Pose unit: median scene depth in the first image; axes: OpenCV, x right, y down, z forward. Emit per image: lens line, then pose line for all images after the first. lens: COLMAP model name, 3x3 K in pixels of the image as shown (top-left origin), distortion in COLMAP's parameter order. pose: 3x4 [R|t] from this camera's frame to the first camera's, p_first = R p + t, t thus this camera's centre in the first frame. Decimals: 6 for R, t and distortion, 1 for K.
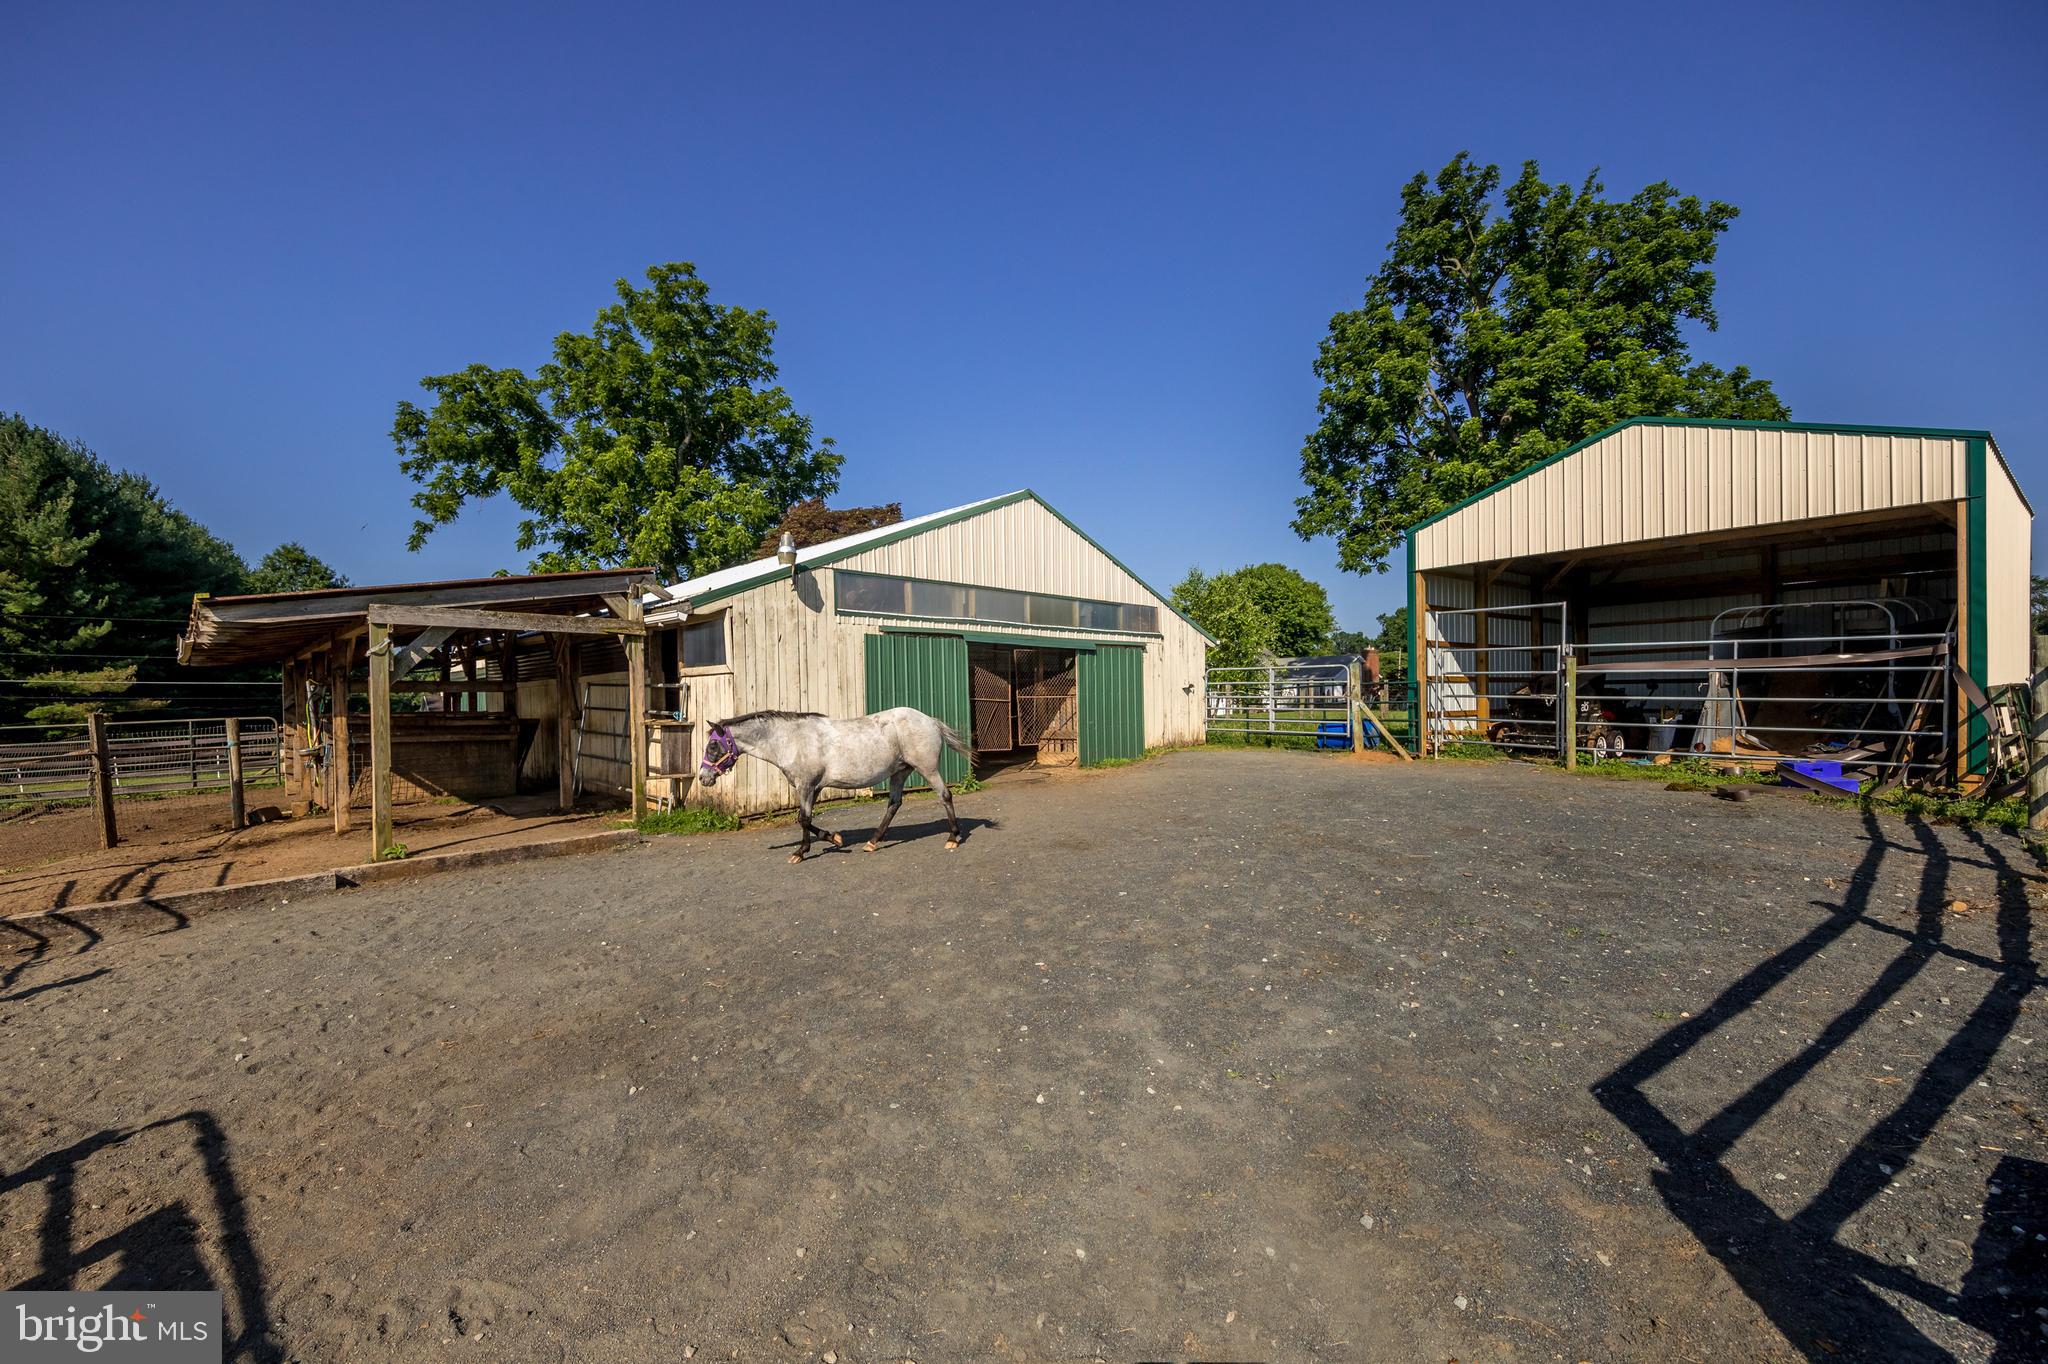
lens RADIAL K [[736.4, 0, 1021.6], [0, 736.4, 692.1], [0, 0, 1]] dist [-0.000827, -0.000101]
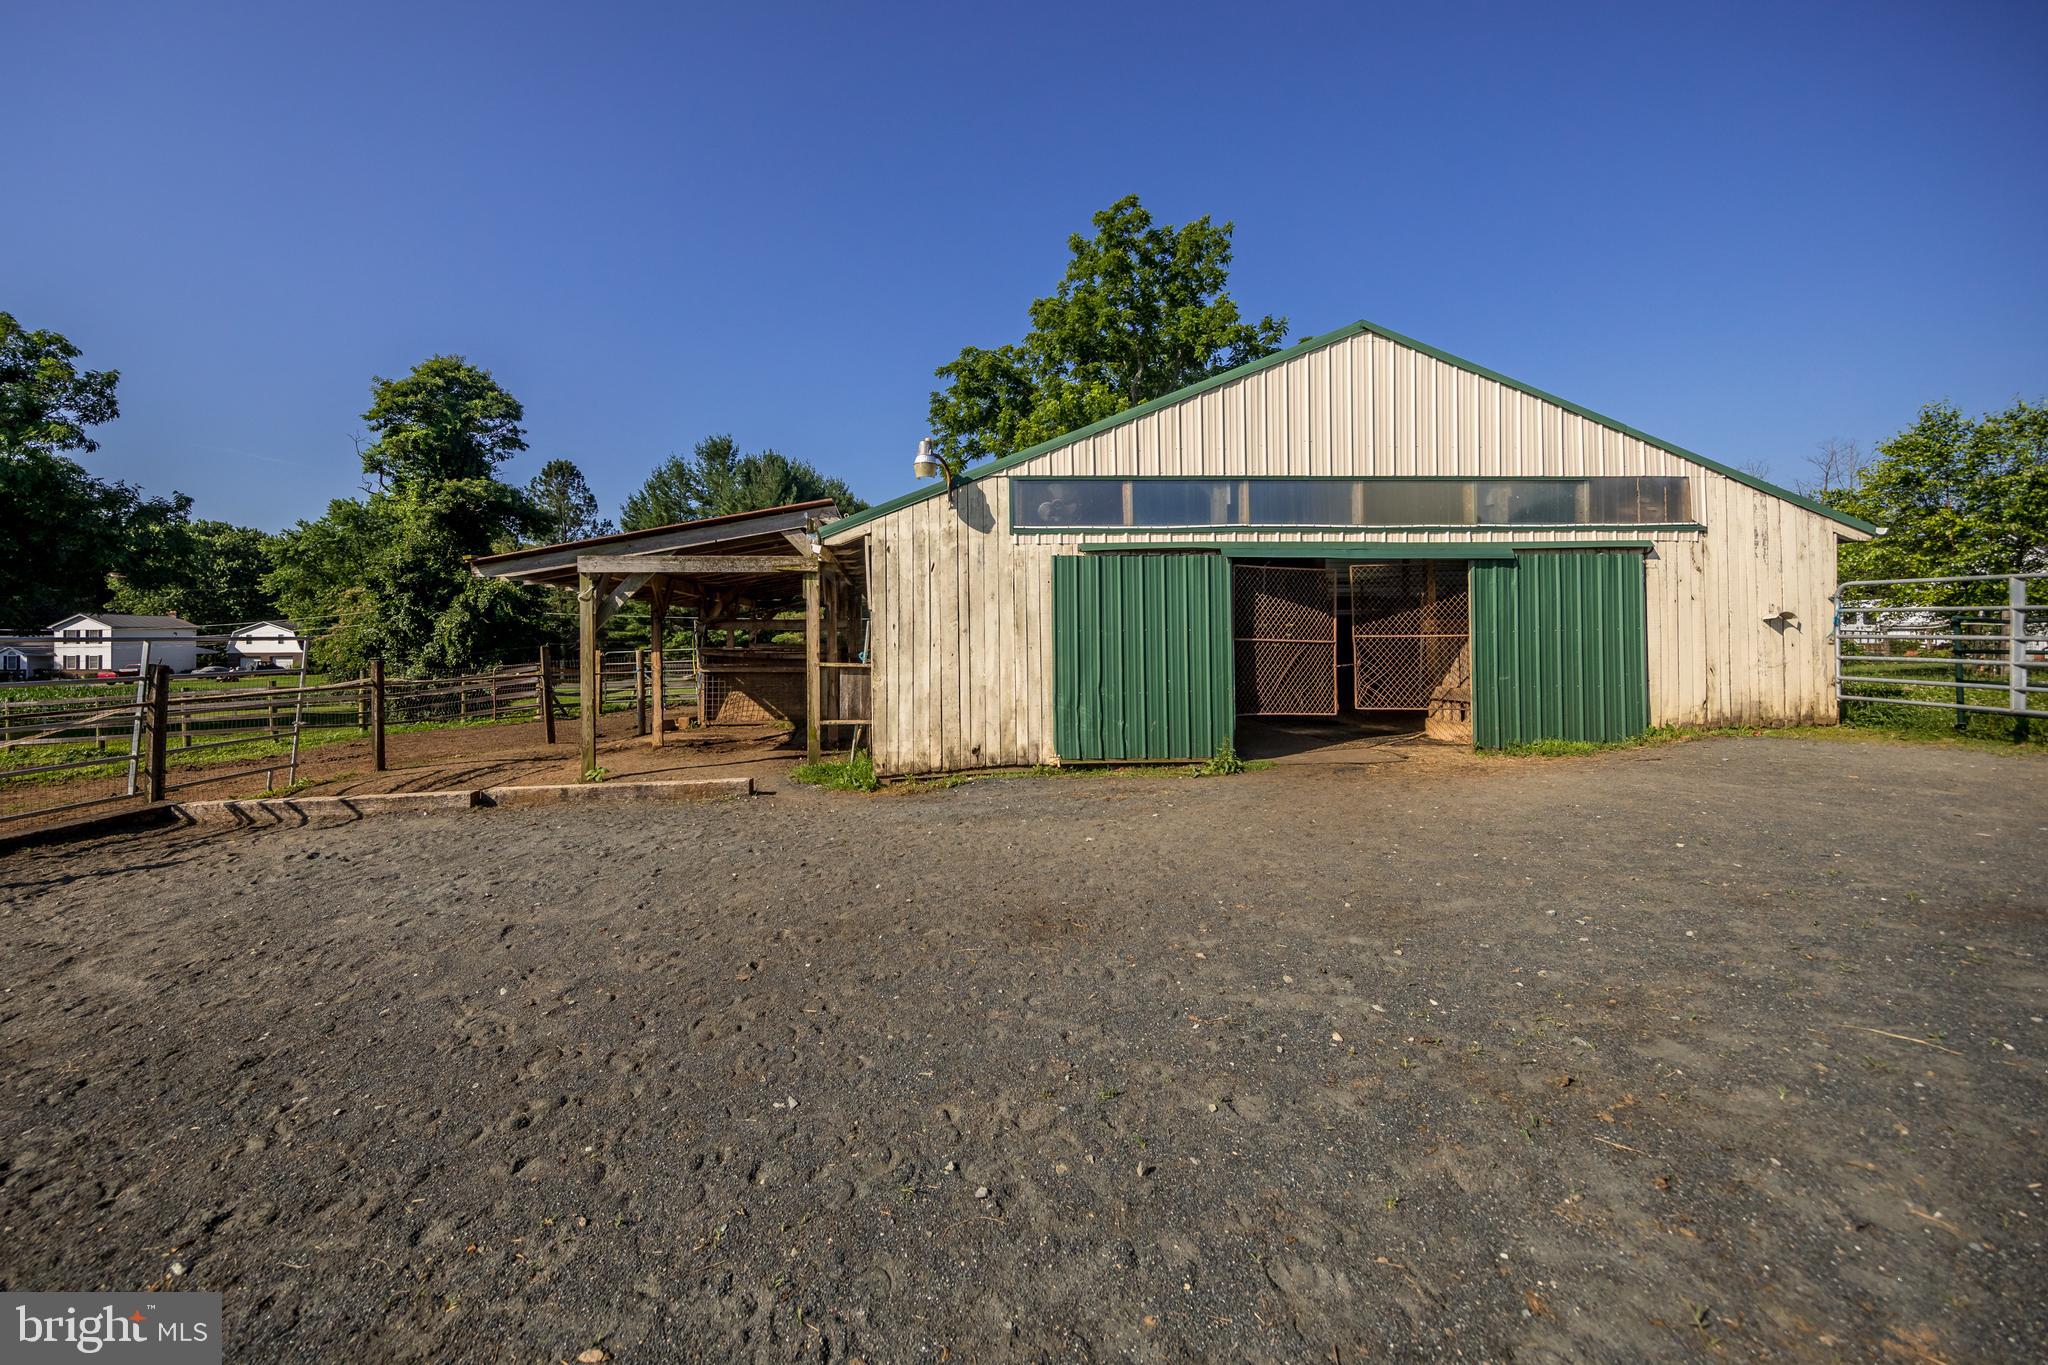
lens RADIAL K [[744.3, 0, 1043.0], [0, 744.3, 623.0], [0, 0, 1]] dist [0.000568, -0.000169]
pose [[0.762739, -0.003196, -0.646698, 0.218805], [0.003988, 0.999992, -0.000238, -0.006496], [0.646694, -0.002398, 0.762746, 0.305959]]
